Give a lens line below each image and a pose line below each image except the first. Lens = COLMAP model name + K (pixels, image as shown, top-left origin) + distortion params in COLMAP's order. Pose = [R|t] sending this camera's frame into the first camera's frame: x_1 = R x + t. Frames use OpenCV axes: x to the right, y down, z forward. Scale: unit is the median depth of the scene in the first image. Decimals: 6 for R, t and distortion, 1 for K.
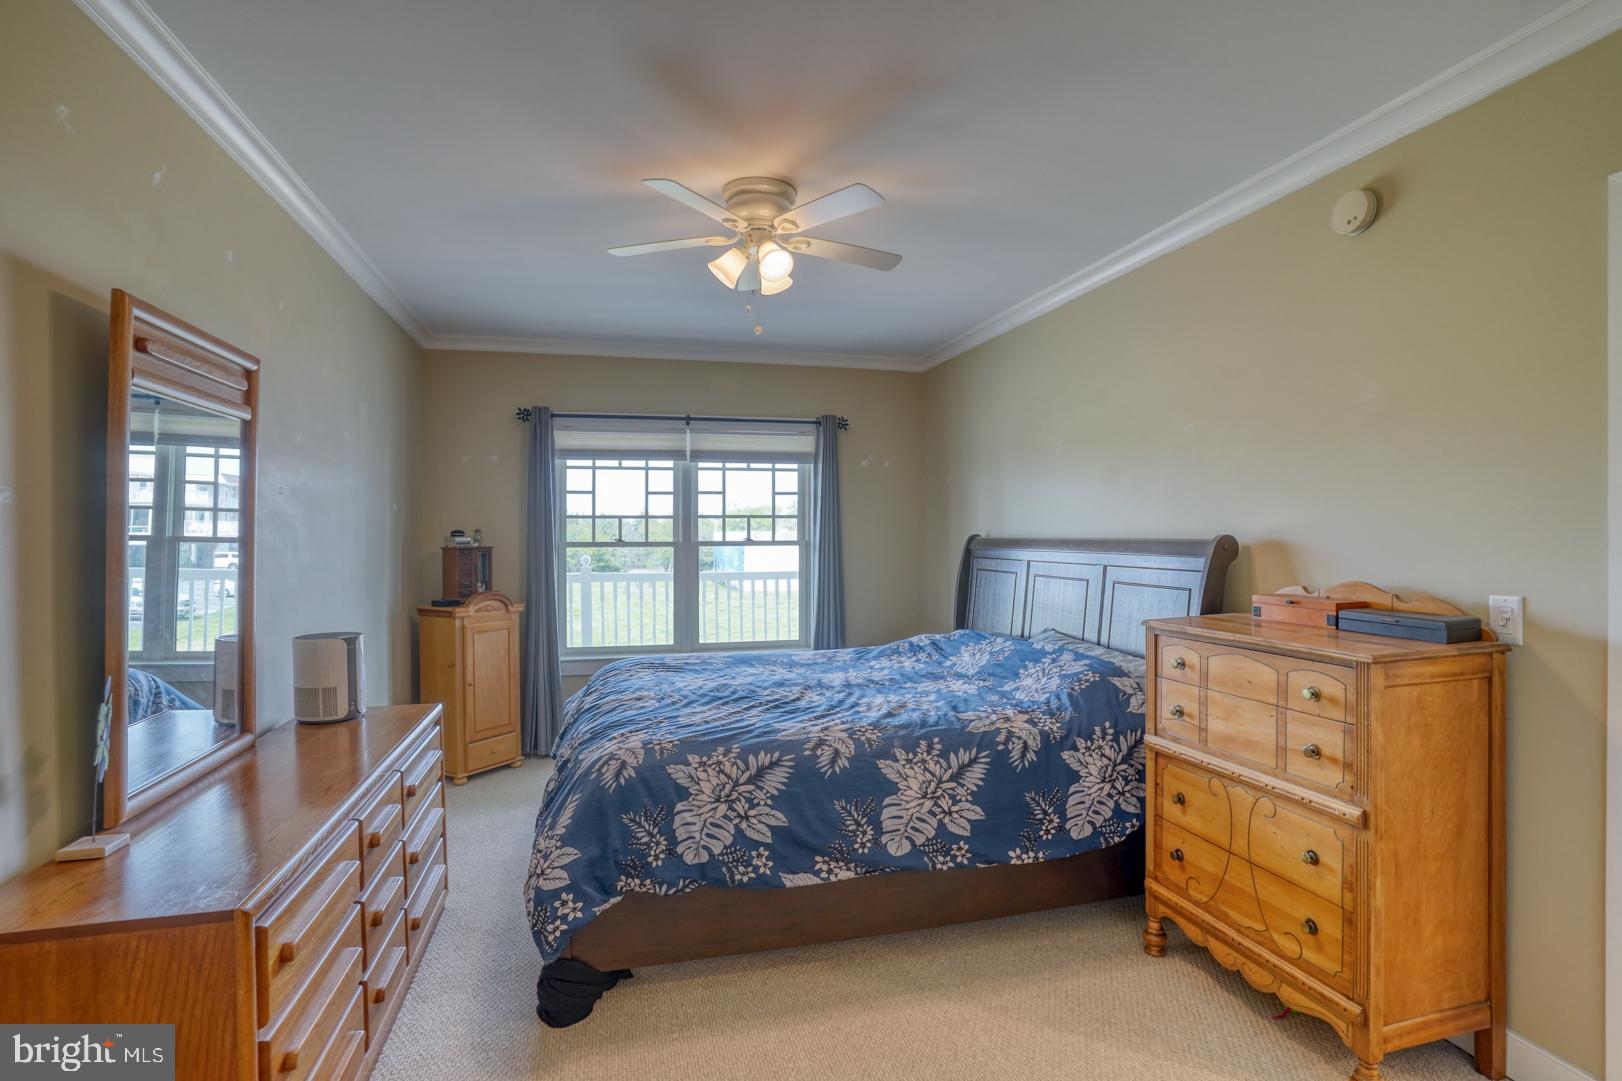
lens RADIAL K [[810.7, 0, 811.0], [0, 810.7, 540.5], [0, 0, 1]] dist [-0.092954, 0.033884]
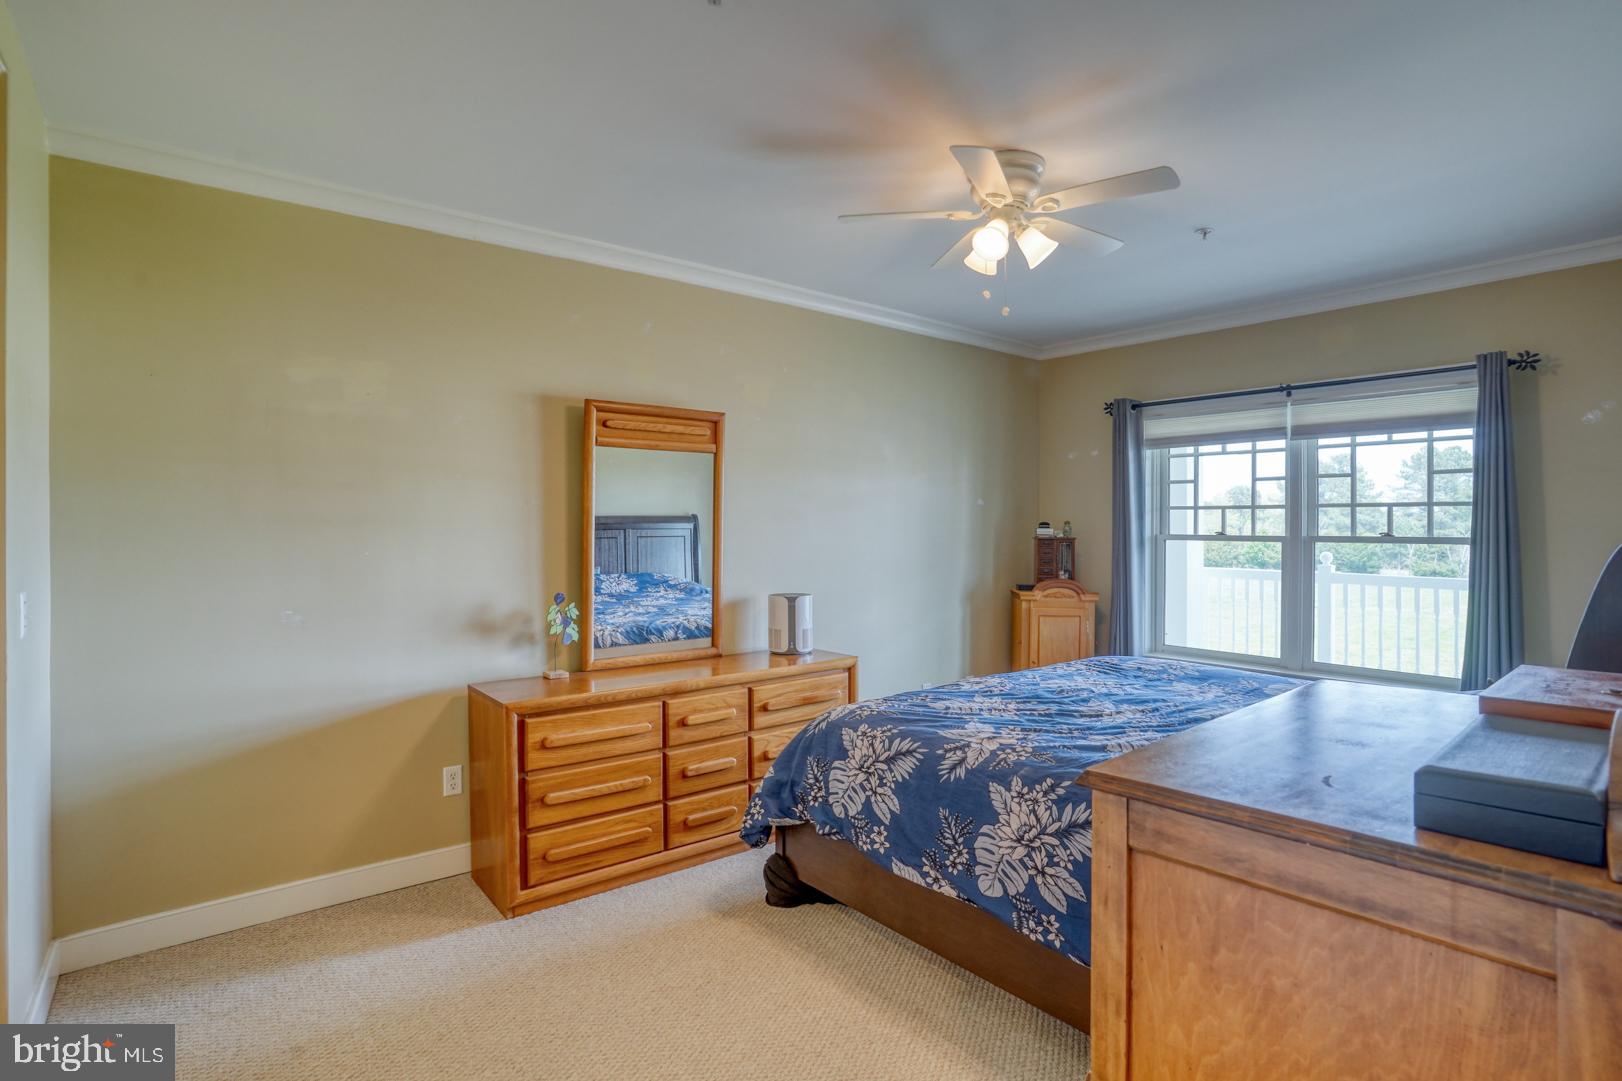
lens RADIAL K [[799.0, 0, 809.8], [0, 799.0, 538.6], [0, 0, 1]] dist [-0.065950, 0.031844]
pose [[0.423199, 0.019642, -0.905824, 0.774772], [-0.012303, 0.999797, 0.015931, -0.006023], [0.905953, 0.004403, 0.423355, 0.444983]]
